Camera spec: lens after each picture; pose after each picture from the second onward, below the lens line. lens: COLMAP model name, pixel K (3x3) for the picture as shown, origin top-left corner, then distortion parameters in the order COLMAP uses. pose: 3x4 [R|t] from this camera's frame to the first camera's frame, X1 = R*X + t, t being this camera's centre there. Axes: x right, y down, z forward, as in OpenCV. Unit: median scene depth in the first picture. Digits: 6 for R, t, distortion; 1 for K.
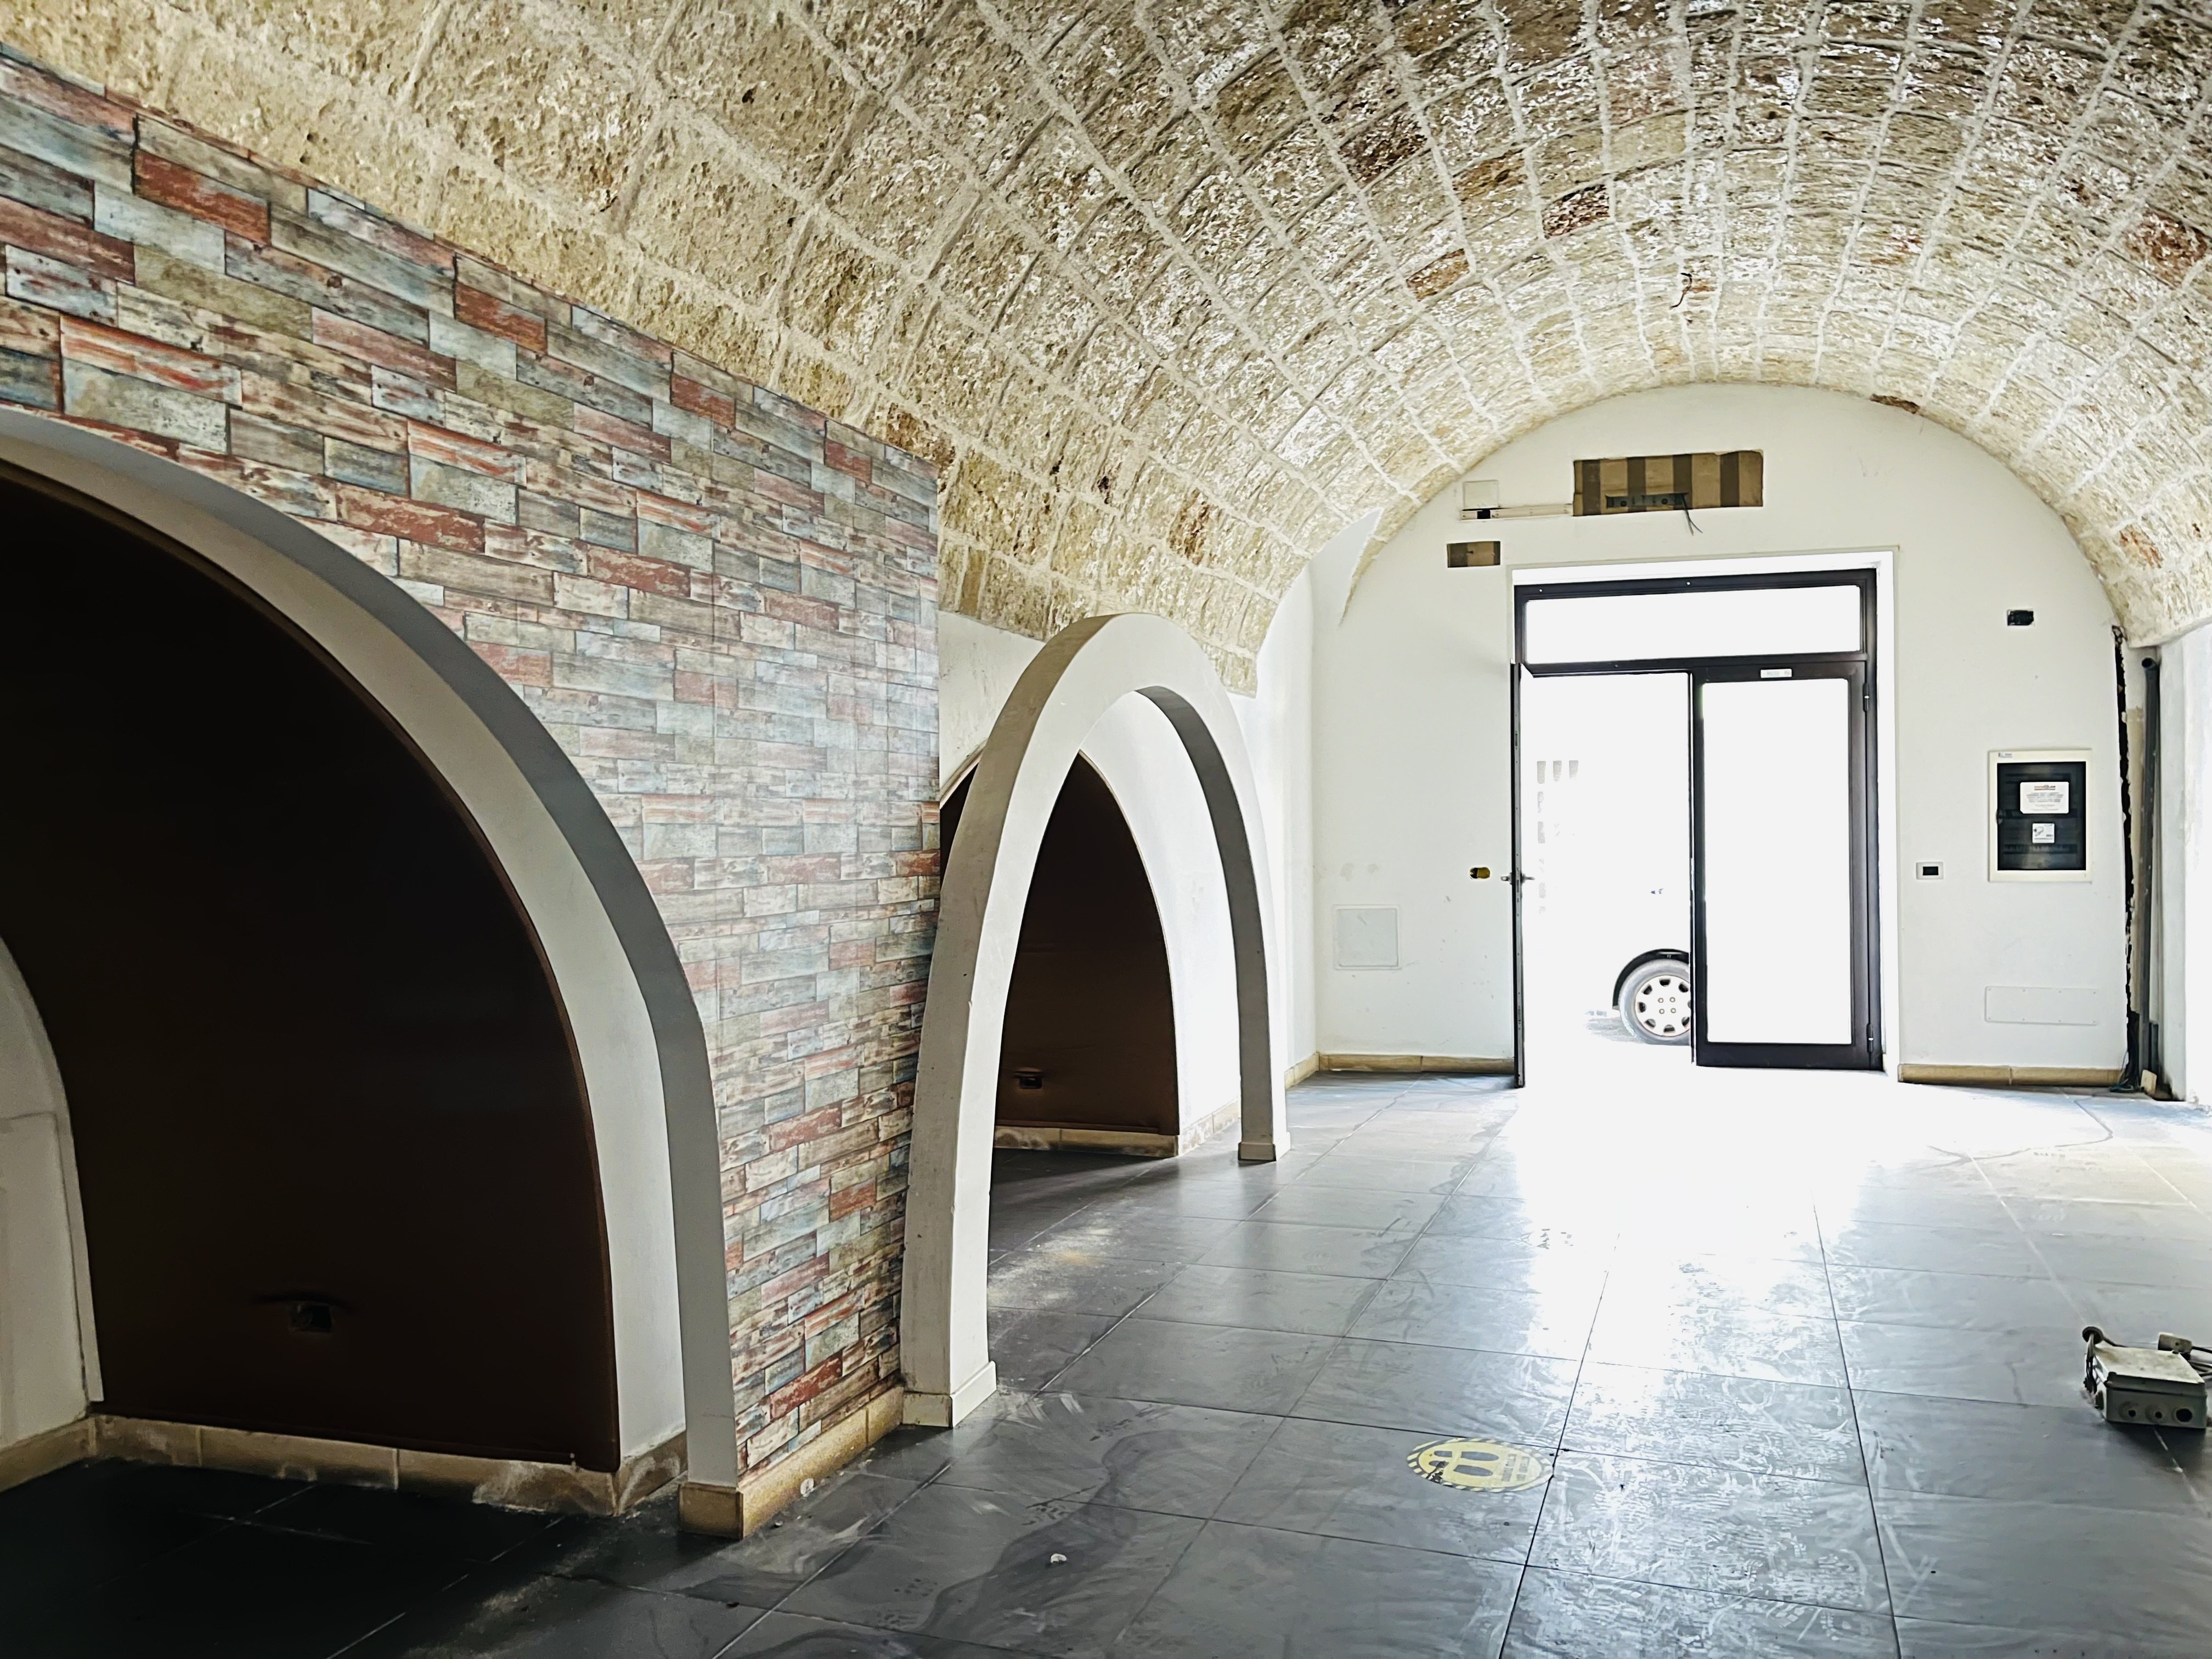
lens RADIAL K [[1662.5, 0, 1097.9], [0, 1662.5, 852.3], [0, 0, 1]] dist [0.076404, -0.106692]
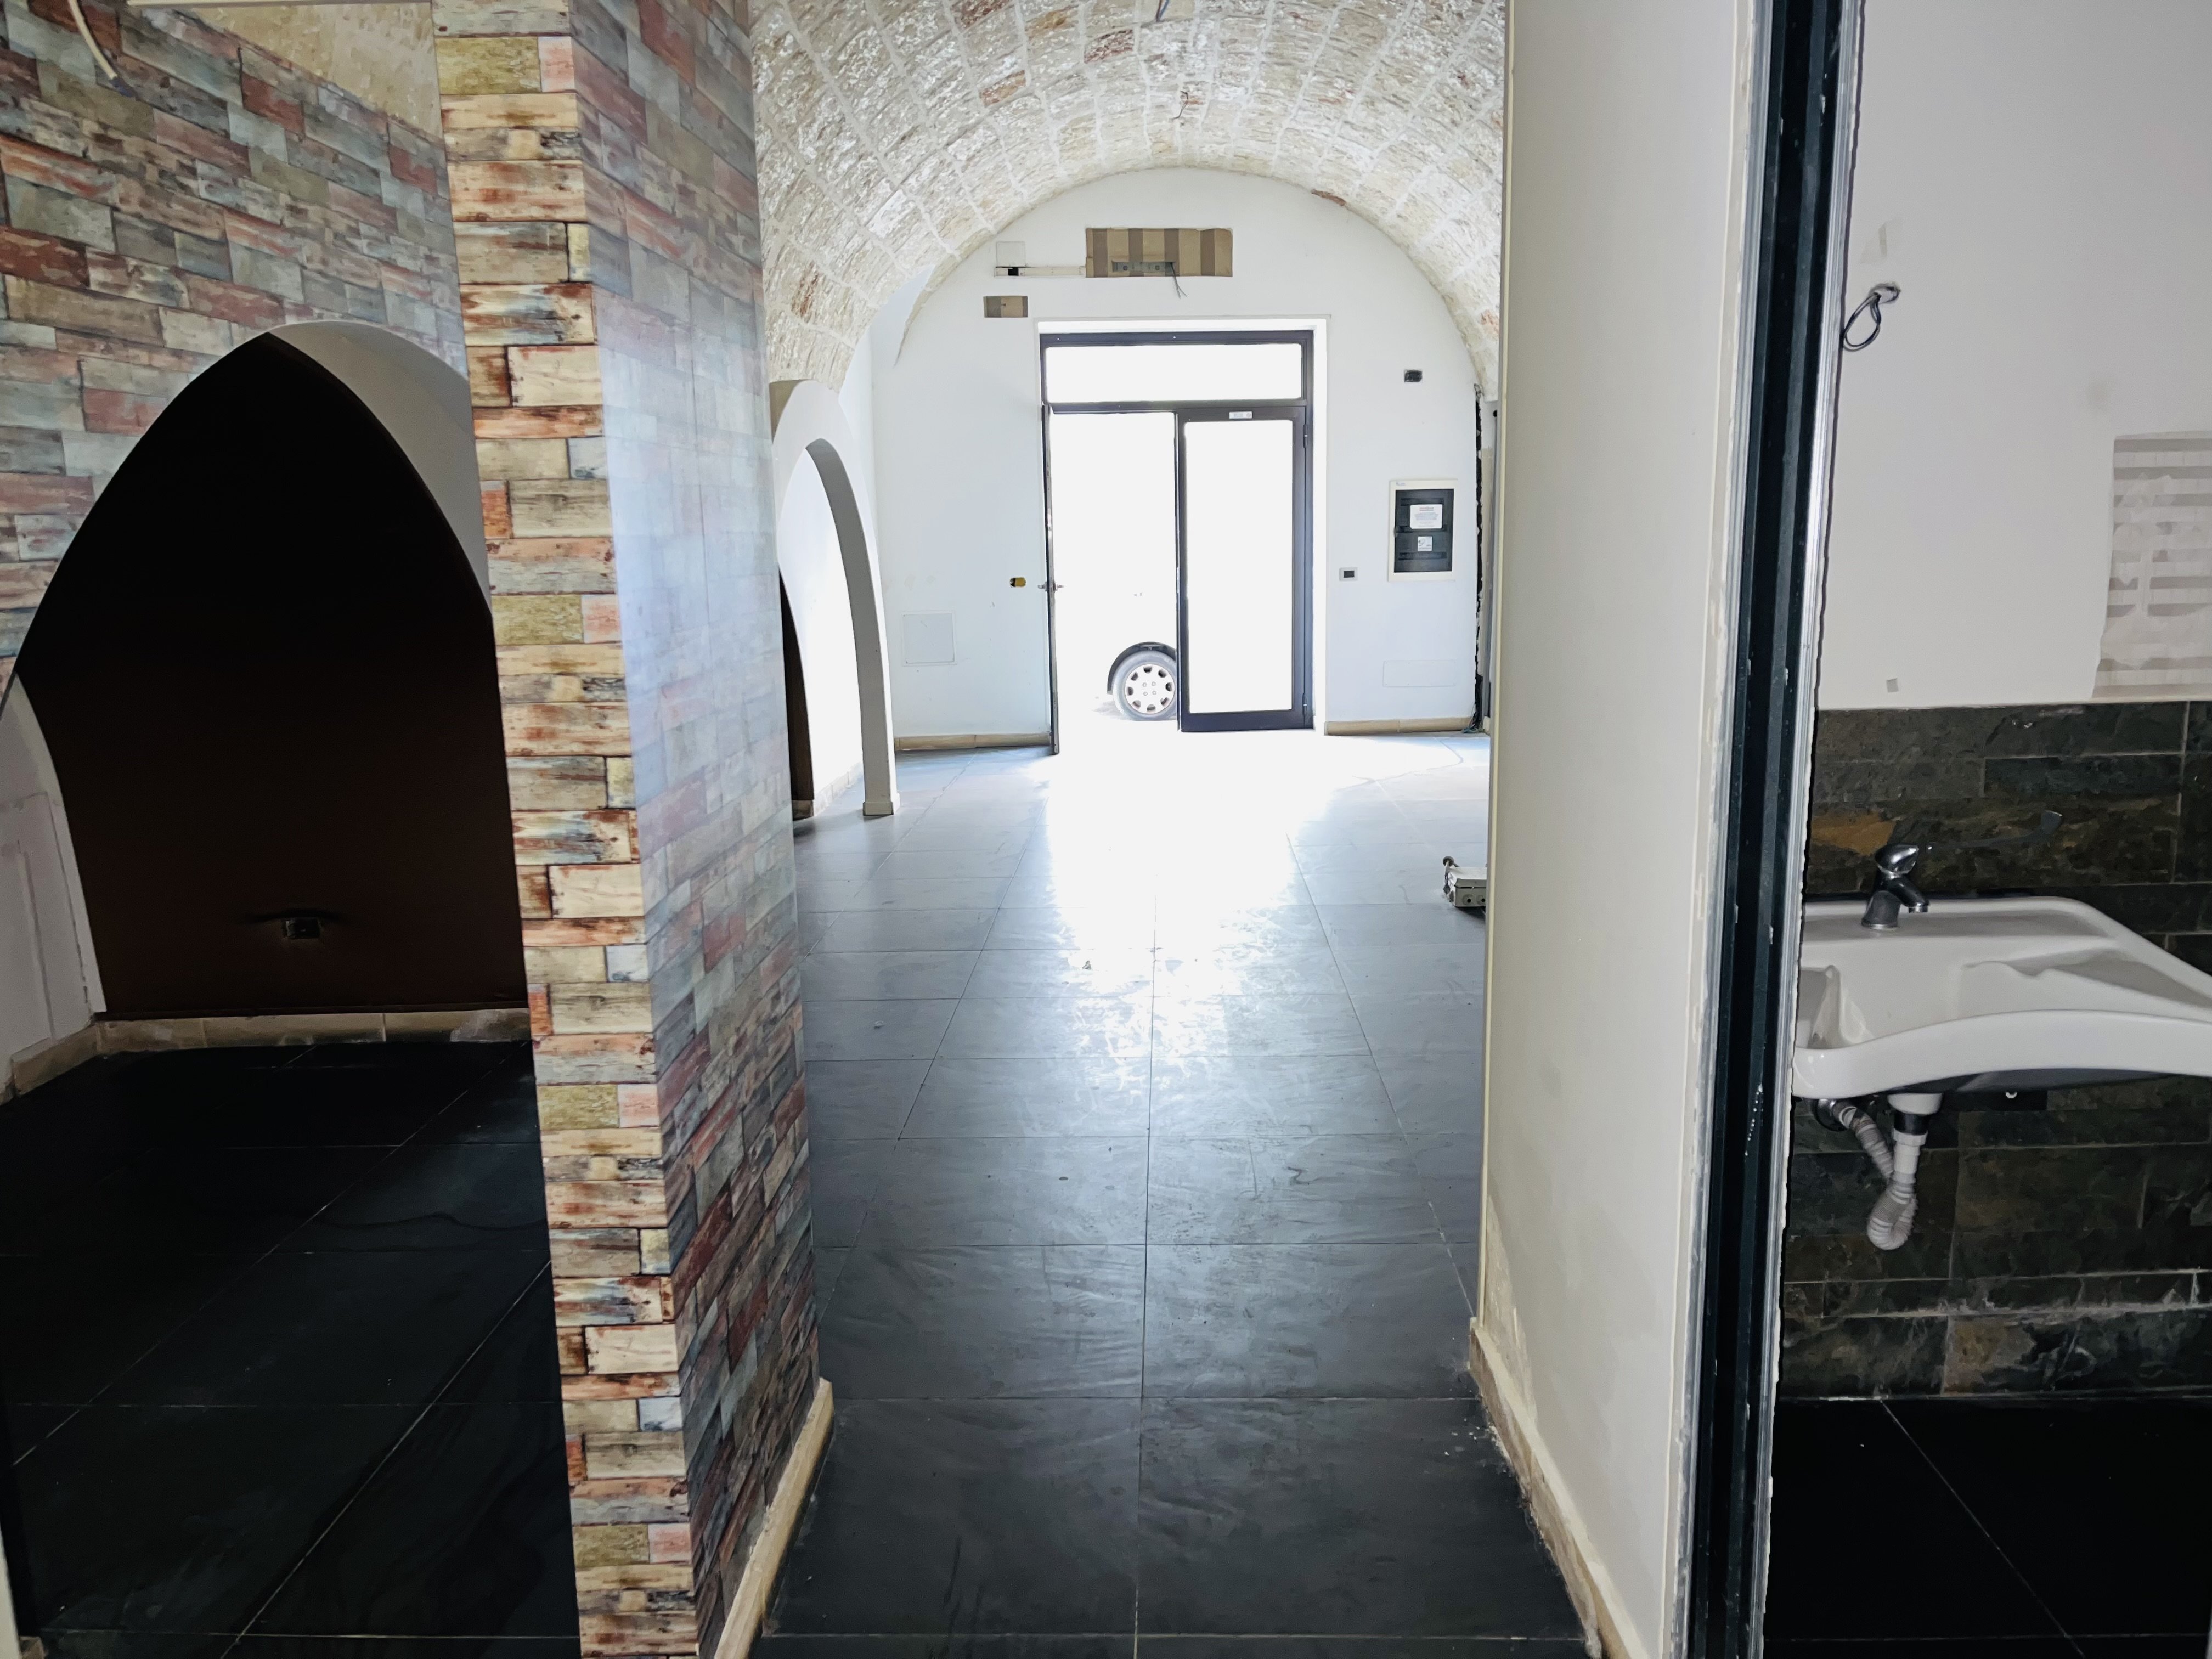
lens RADIAL K [[1652.7, 0, 1106.0], [0, 1652.7, 829.5], [0, 0, 1]] dist [0.107711, -0.152236]
pose [[0.947038, -0.064633, 0.314549, -0.150861], [0.012990, 0.986444, 0.163584, -0.009626], [-0.320858, -0.150835, 0.935040, -0.260578]]
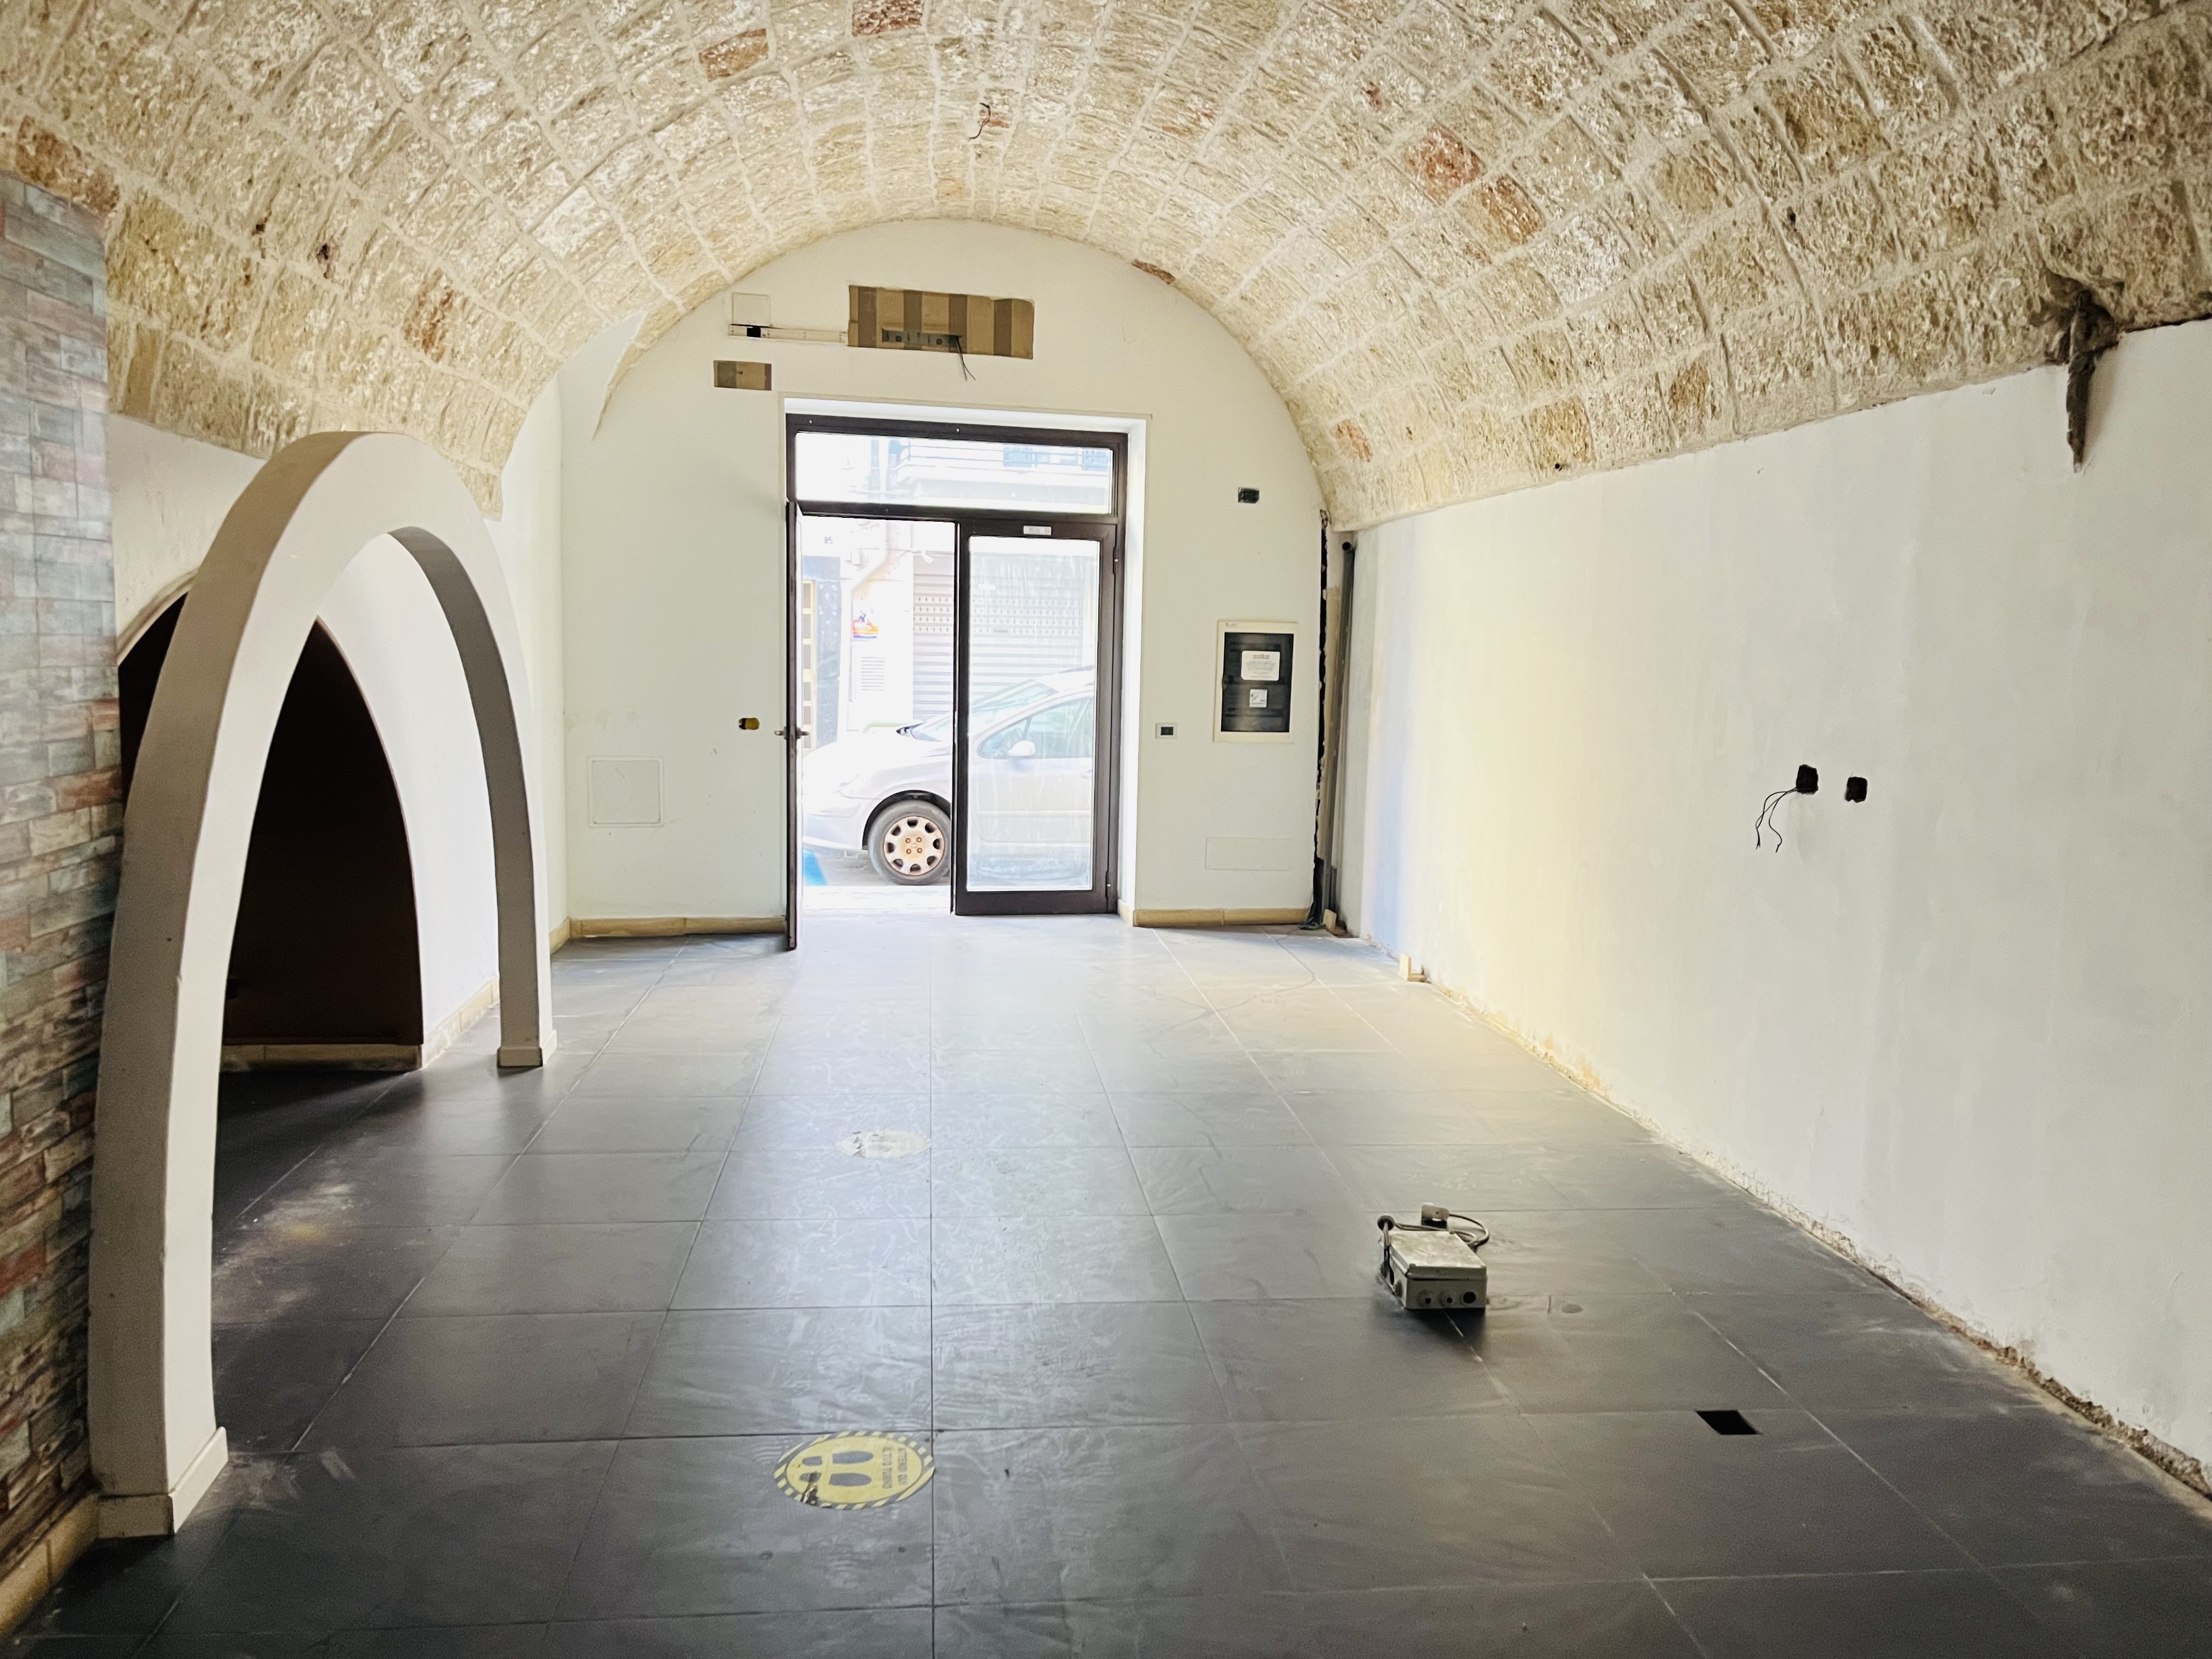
lens RADIAL K [[1662.5, 0, 1097.9], [0, 1662.5, 852.3], [0, 0, 1]] dist [0.076404, -0.106692]
pose [[0.893357, -0.021532, 0.448831, -0.029384], [-0.030968, 0.993526, 0.109302, -0.036844], [-0.448279, -0.111545, 0.886907, 0.101828]]
